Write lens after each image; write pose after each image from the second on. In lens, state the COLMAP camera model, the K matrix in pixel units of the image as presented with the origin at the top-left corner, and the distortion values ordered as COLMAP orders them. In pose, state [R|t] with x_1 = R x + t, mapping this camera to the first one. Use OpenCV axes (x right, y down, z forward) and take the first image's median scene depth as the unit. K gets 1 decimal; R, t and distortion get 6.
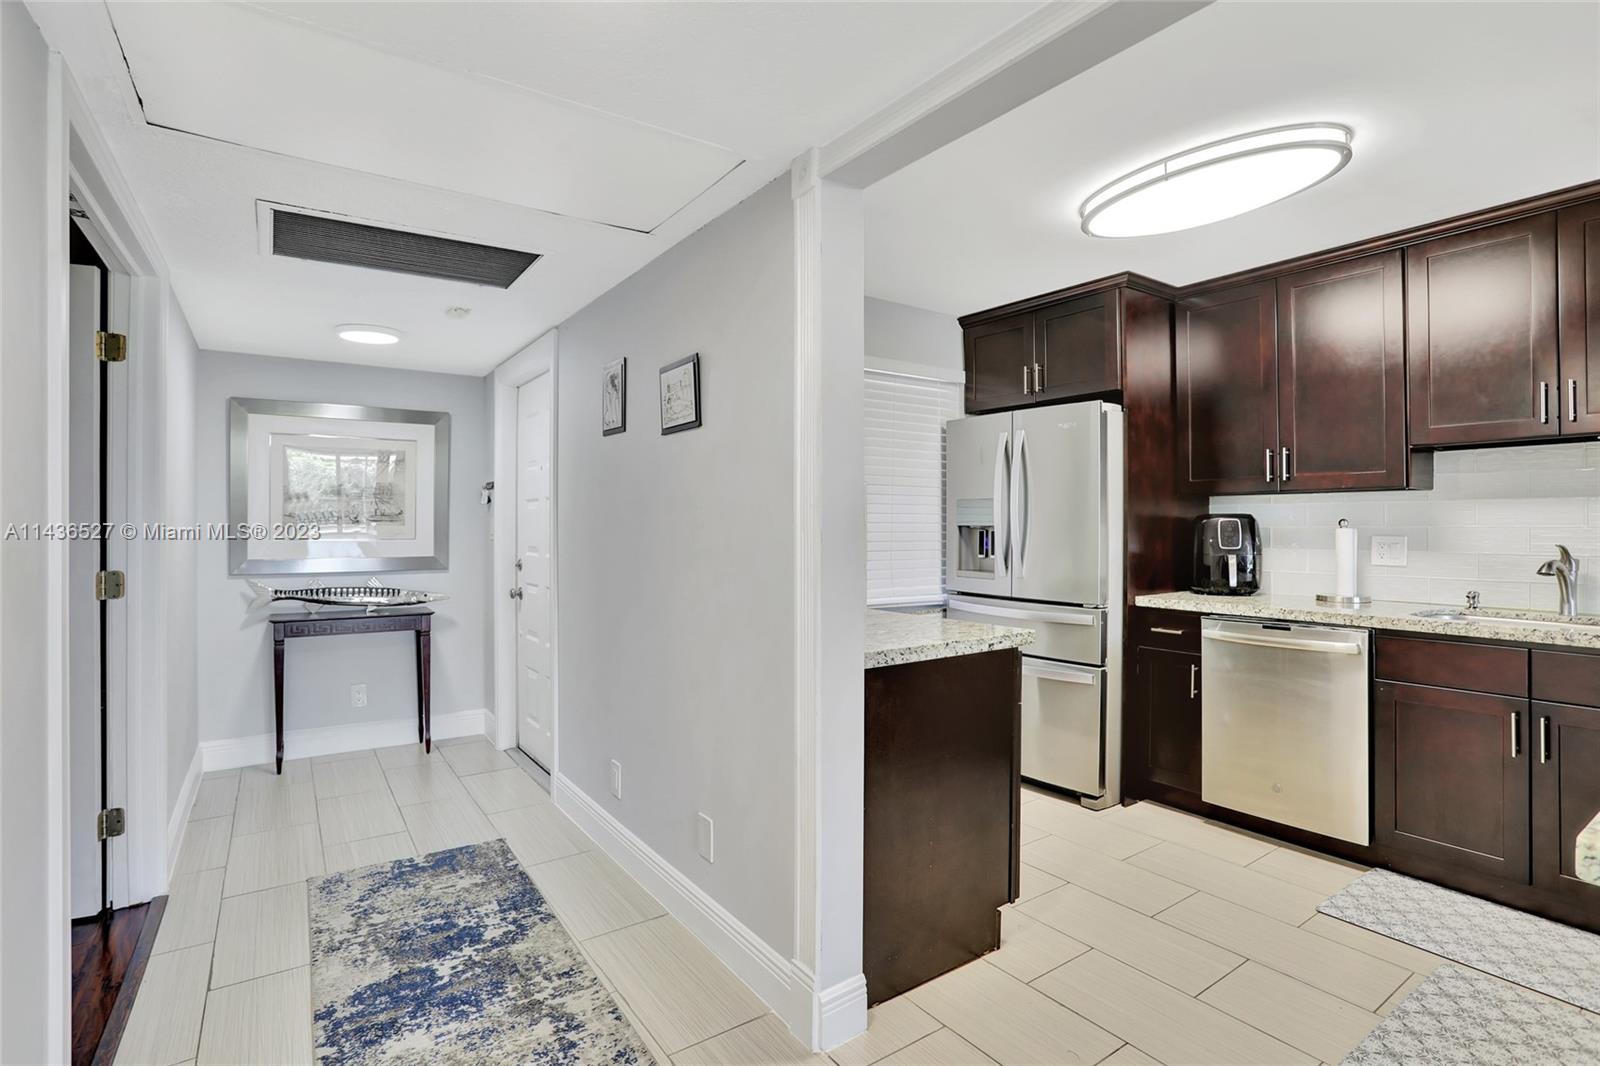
lens RADIAL K [[770.9, 0, 801.6], [0, 770.9, 524.4], [0, 0, 1]] dist [-0.061371, 0.022562]
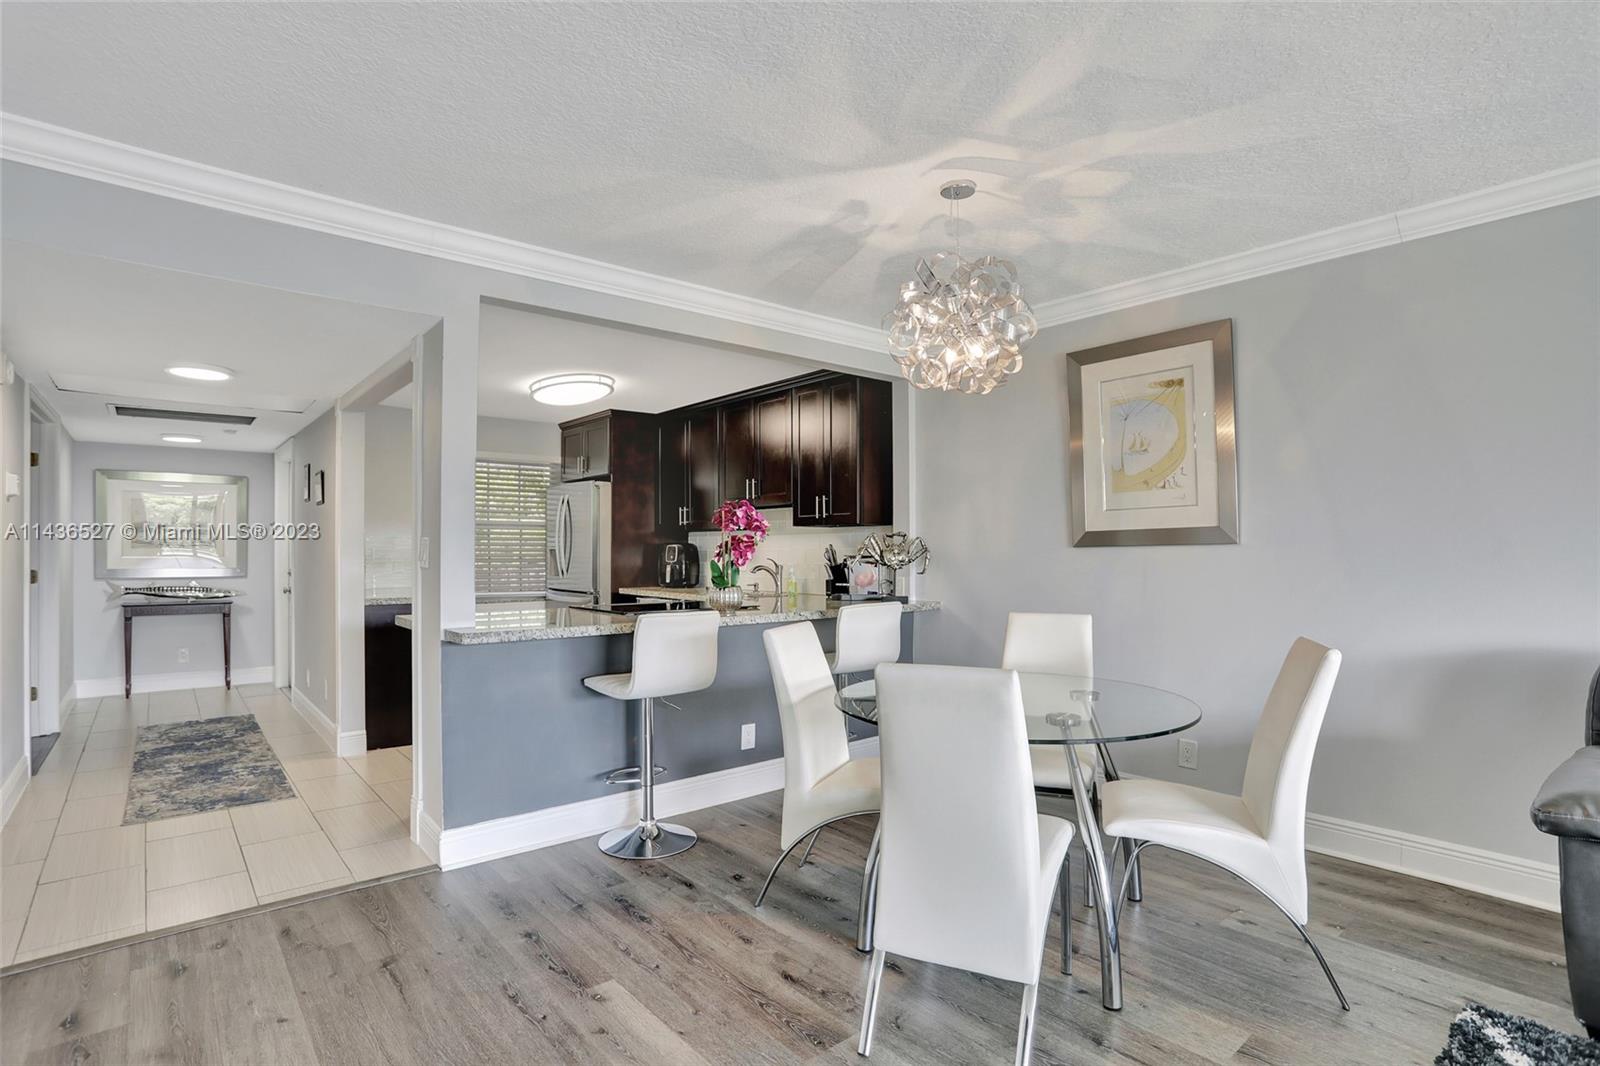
lens RADIAL K [[789.2, 0, 802.8], [0, 789.2, 543.6], [0, 0, 1]] dist [-0.069256, 0.030254]
pose [[0.994975, 0.002347, 0.100092, 0.705907], [-0.001968, 0.999991, -0.003886, -0.004720], [-0.100100, 0.003669, 0.994971, -0.935699]]
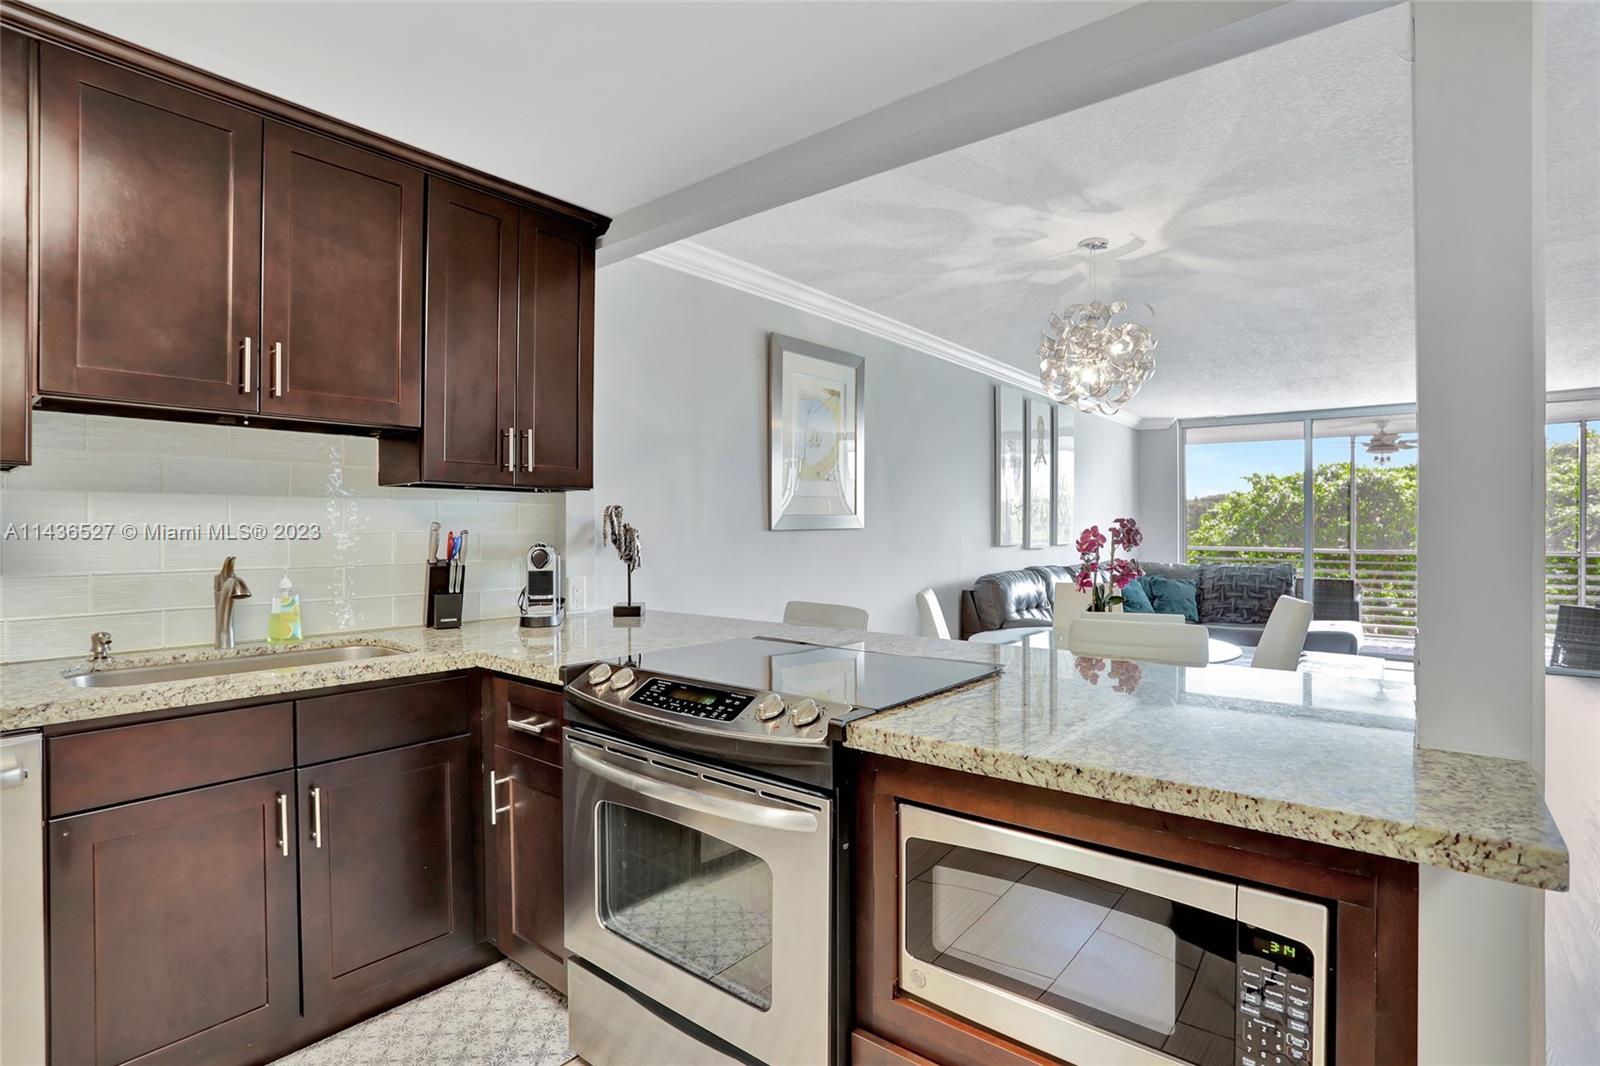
lens RADIAL K [[770.9, 0, 801.6], [0, 770.9, 524.4], [0, 0, 1]] dist [-0.061371, 0.022562]
pose [[-0.281246, 0.008922, 0.959594, 0.092473], [-0.002275, 0.999948, -0.009964, 0.000548], [-0.959633, -0.004986, -0.281211, 0.520708]]
